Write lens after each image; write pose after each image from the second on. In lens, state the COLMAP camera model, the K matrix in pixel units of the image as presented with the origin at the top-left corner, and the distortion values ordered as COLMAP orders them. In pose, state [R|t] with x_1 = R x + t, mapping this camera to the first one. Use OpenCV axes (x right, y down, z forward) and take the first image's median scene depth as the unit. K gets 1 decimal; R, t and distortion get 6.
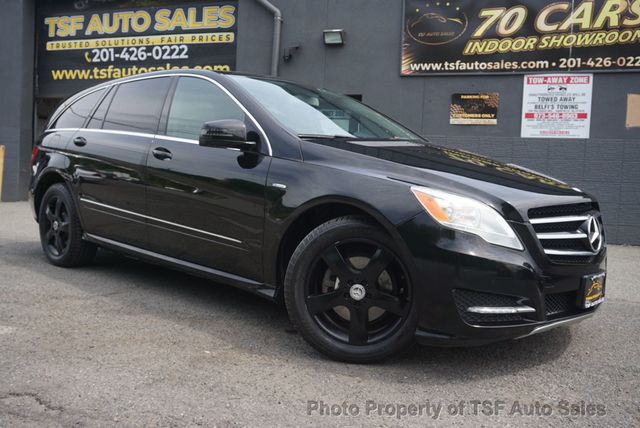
lens RADIAL K [[595.0, 0, 320.0], [0, 595.0, 214.0], [0, 0, 1]] dist [-0.003301, 0.000338]
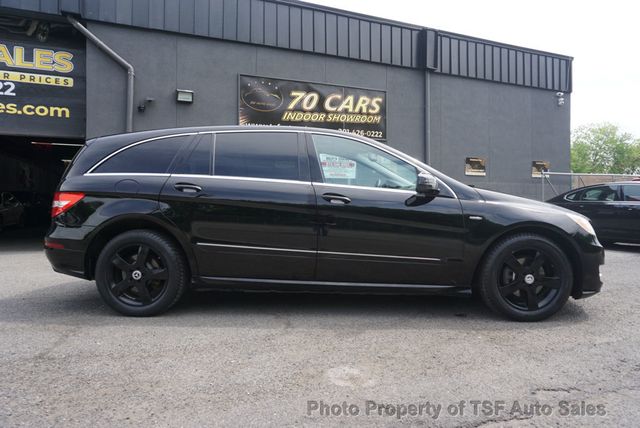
lens RADIAL K [[435.0, 0, 320.0], [0, 435.0, 214.0], [0, 0, 1]] dist [-0.044809, 0.044654]
pose [[0.742925, -0.053184, 0.667258, -0.415565], [0.074440, 0.997220, -0.003398, -0.031839], [-0.665222, 0.052195, 0.744819, 0.172339]]
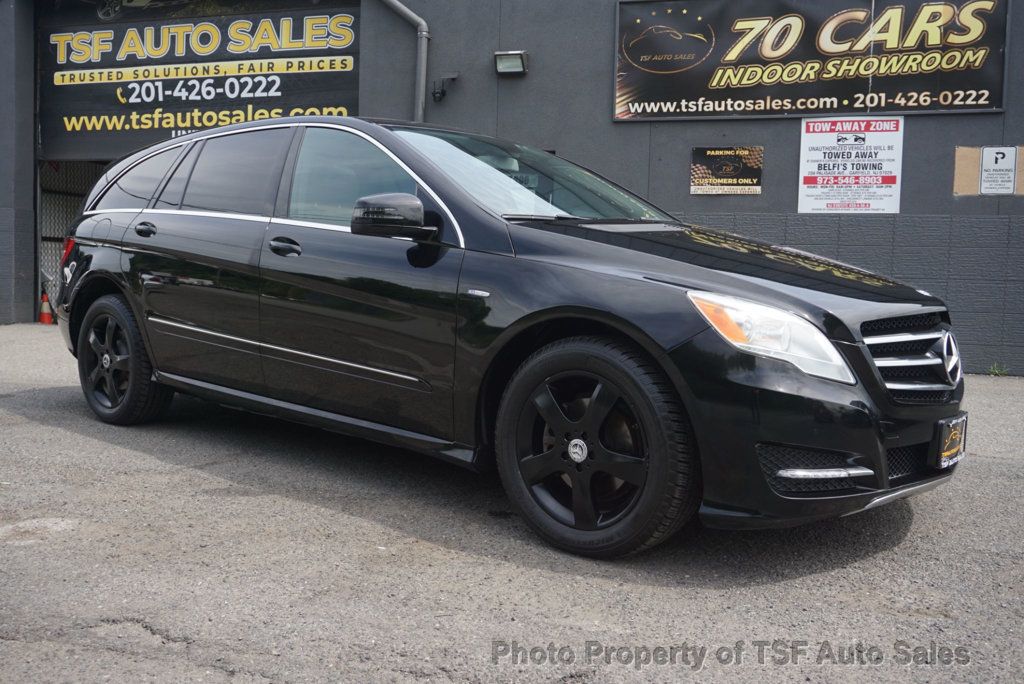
lens RADIAL K [[919.6, 0, 512.0], [0, 919.6, 342.0], [0, 0, 1]] dist [-0.001786, -0.004419]
pose [[0.998644, -0.019328, 0.048344, -0.032510], [0.018904, 0.999779, 0.009217, -0.001127], [-0.048511, -0.008291, 0.998788, -0.008085]]
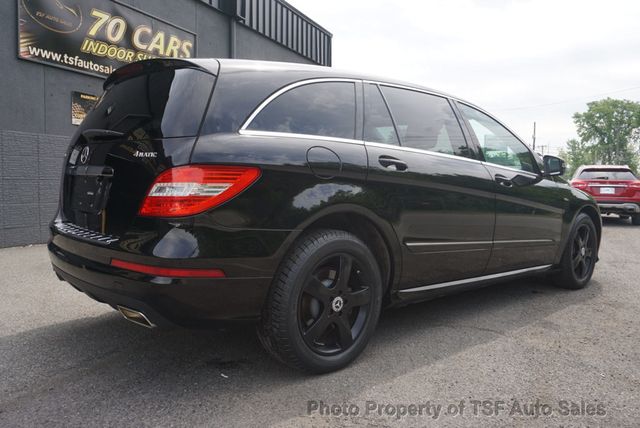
lens RADIAL K [[510.2, 0, 320.0], [0, 510.2, 214.0], [0, 0, 1]] dist [-0.004888, -0.006442]
pose [[0.080161, -0.104819, 0.991255, -0.565601], [0.063353, 0.992981, 0.099878, -0.071329], [-0.994767, 0.054793, 0.086239, 0.587296]]
